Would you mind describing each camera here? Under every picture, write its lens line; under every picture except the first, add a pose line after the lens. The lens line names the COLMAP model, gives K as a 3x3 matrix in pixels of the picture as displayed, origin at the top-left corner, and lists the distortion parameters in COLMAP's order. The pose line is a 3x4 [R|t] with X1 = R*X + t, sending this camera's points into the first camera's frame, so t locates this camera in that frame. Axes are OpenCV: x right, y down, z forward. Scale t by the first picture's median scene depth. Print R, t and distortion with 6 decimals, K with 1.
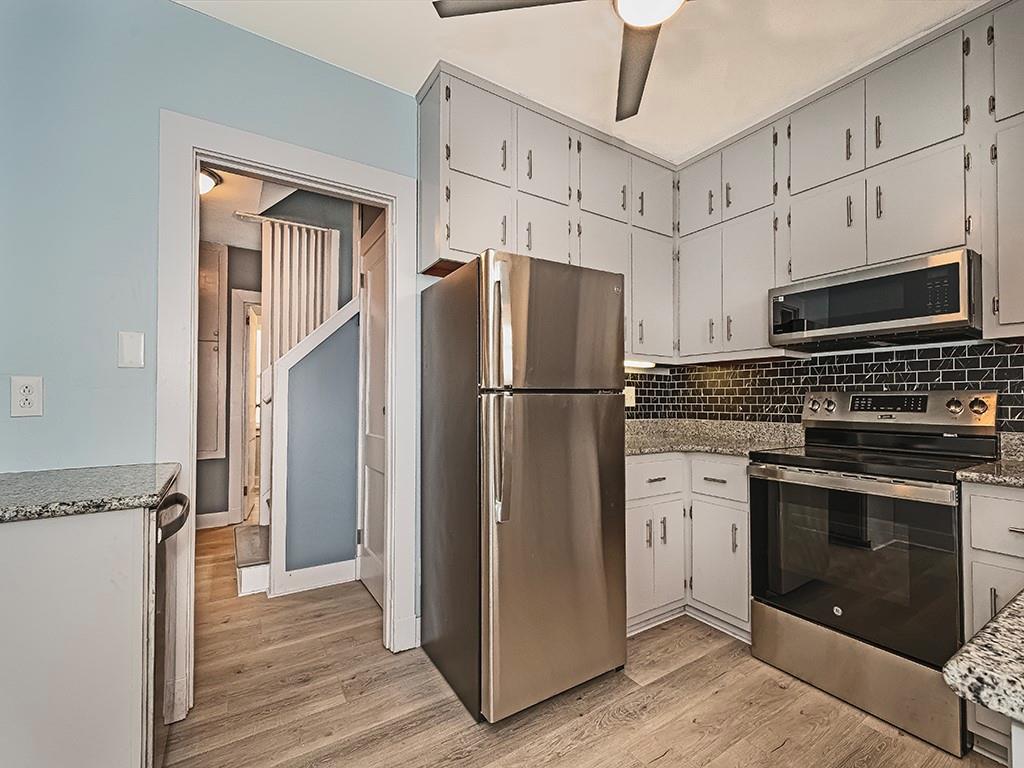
lens RADIAL K [[443.4, 0, 515.7], [0, 443.4, 393.7], [0, 0, 1]] dist [0.003333, 0.000078]
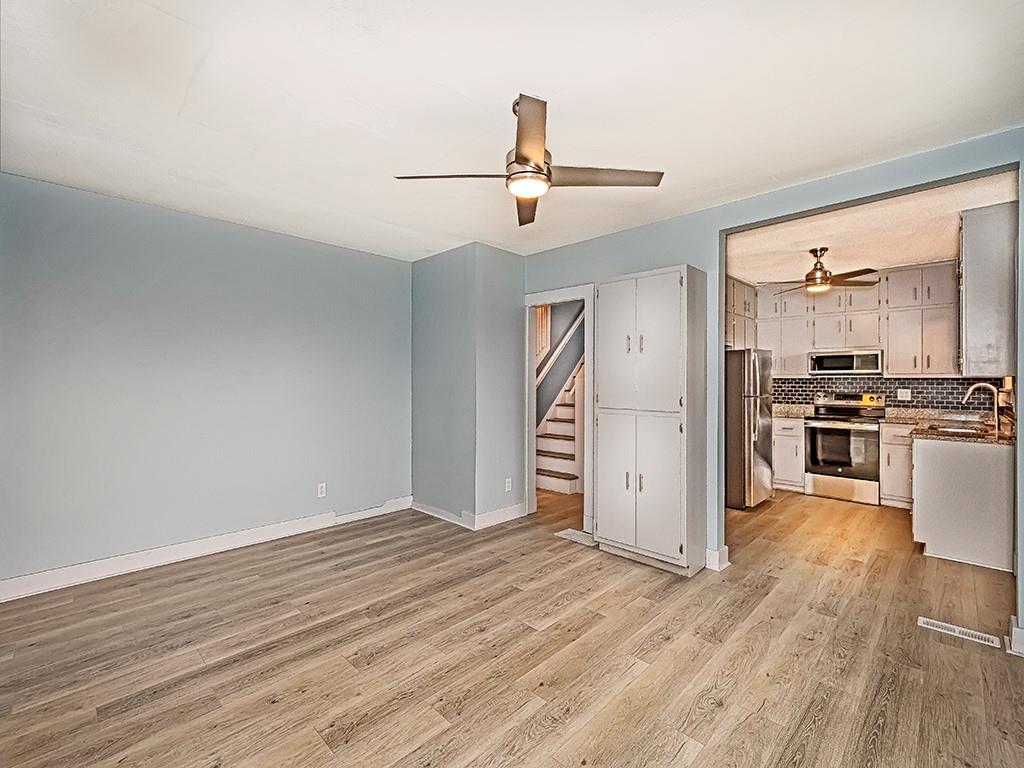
lens RADIAL K [[447.2, 0, 512.0], [0, 447.2, 384.0], [0, 0, 1]] dist [-0.000465, -0.000285]
pose [[0.977278, -0.006171, 0.211873, -1.731575], [0.000794, 0.999676, 0.025454, -0.129860], [-0.211961, -0.024707, 0.976966, -1.209871]]
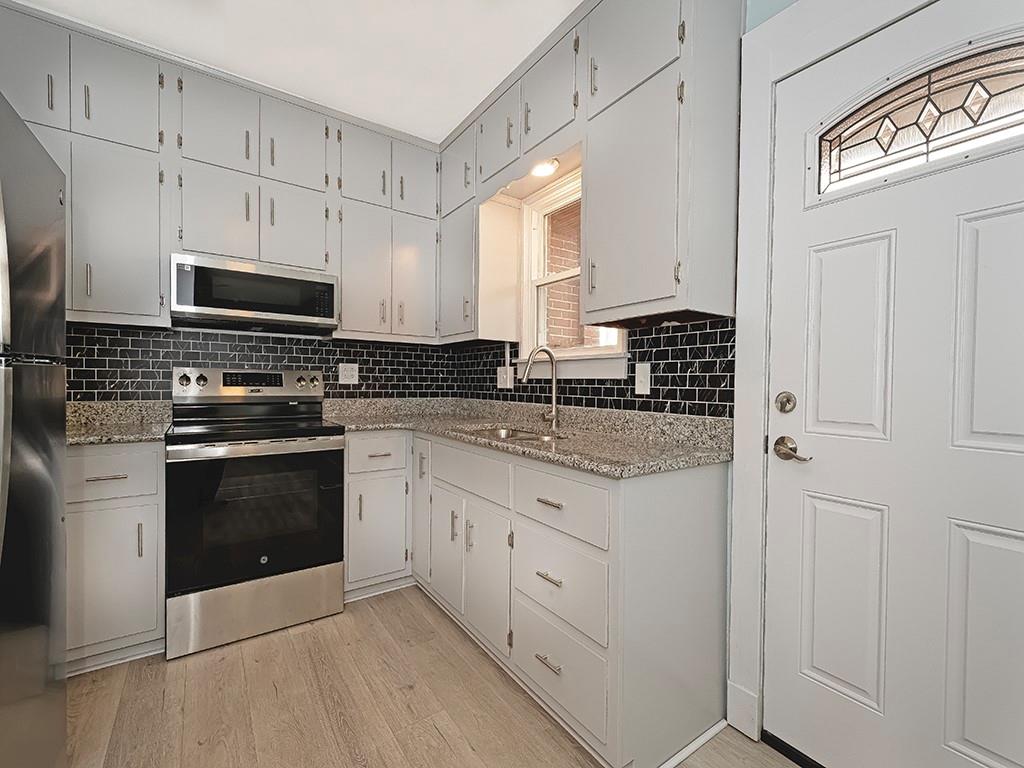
lens RADIAL K [[450.6, 0, 521.3], [0, 450.6, 386.9], [0, 0, 1]] dist [0.001552, -0.000233]
pose [[-0.048547, -0.015898, 0.998694, -0.408640], [-0.030500, 0.999431, 0.014427, 0.002388], [-0.998355, -0.029760, -0.049004, 0.351088]]
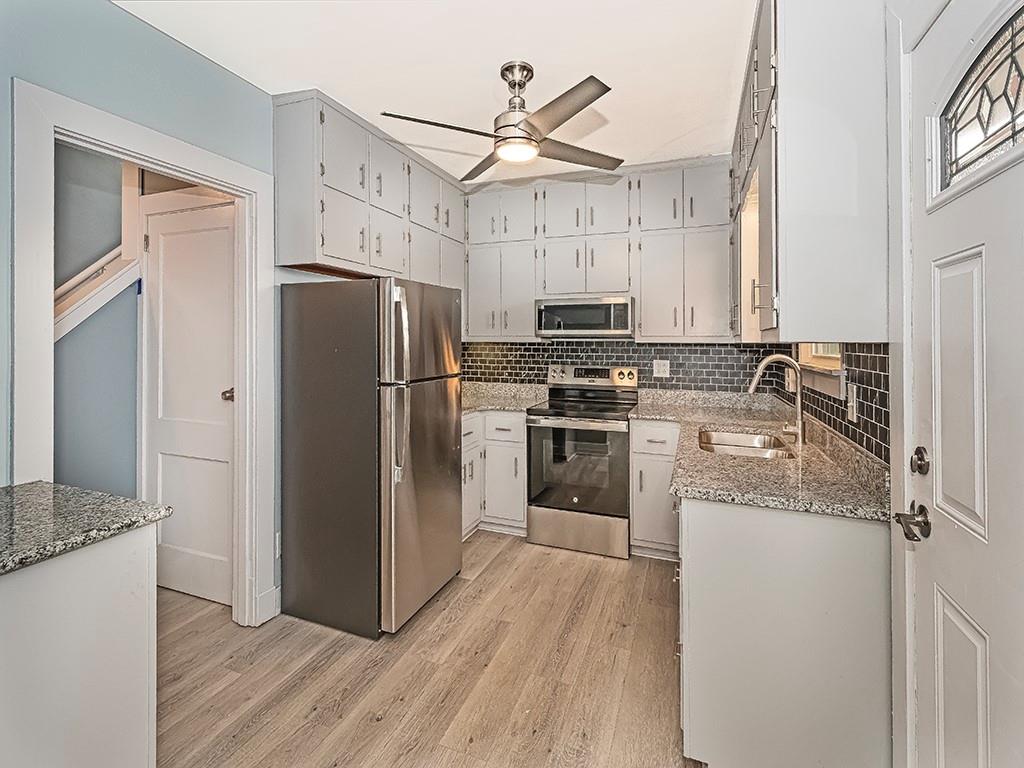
lens RADIAL K [[466.1, 0, 512.0], [0, 466.1, 337.3], [0, 0, 1]] dist [0.001718, 0.000068]
pose [[0.811484, 0.004248, 0.584359, -0.450593], [-0.009289, 0.999941, 0.005631, -0.122829], [-0.584301, -0.009998, 0.811476, -0.260880]]
